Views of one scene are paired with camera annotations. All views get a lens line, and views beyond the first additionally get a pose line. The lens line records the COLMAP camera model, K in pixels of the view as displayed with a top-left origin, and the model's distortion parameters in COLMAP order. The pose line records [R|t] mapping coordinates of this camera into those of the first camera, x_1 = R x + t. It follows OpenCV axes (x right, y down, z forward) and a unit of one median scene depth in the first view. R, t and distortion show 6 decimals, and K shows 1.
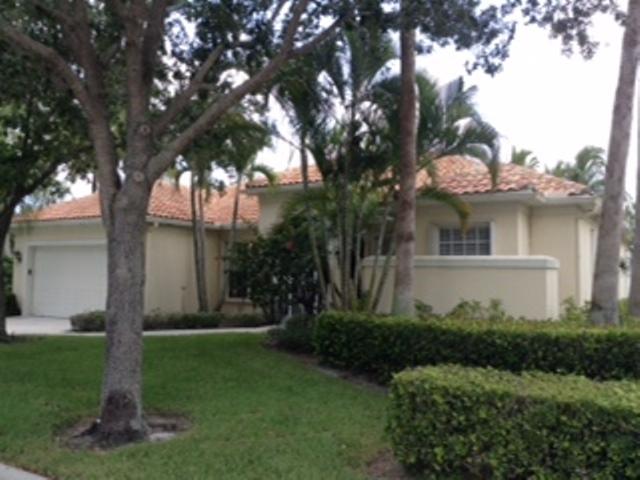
lens RADIAL K [[578.4, 0, 320.0], [0, 578.4, 240.0], [0, 0, 1]] dist [0.062017, -0.102009]
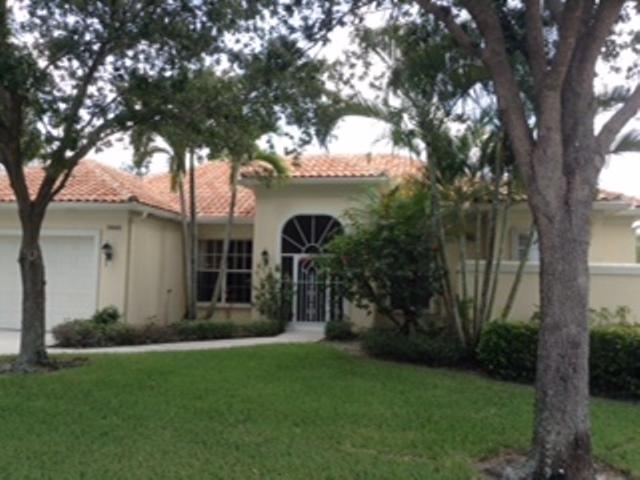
lens RADIAL K [[578.4, 0, 320.0], [0, 578.4, 240.0], [0, 0, 1]] dist [0.062017, -0.102009]
pose [[0.933510, 0.034556, 0.356883, -0.343278], [-0.034286, 0.999387, -0.007086, 0.006670], [-0.356909, -0.005621, 0.934122, 0.132657]]
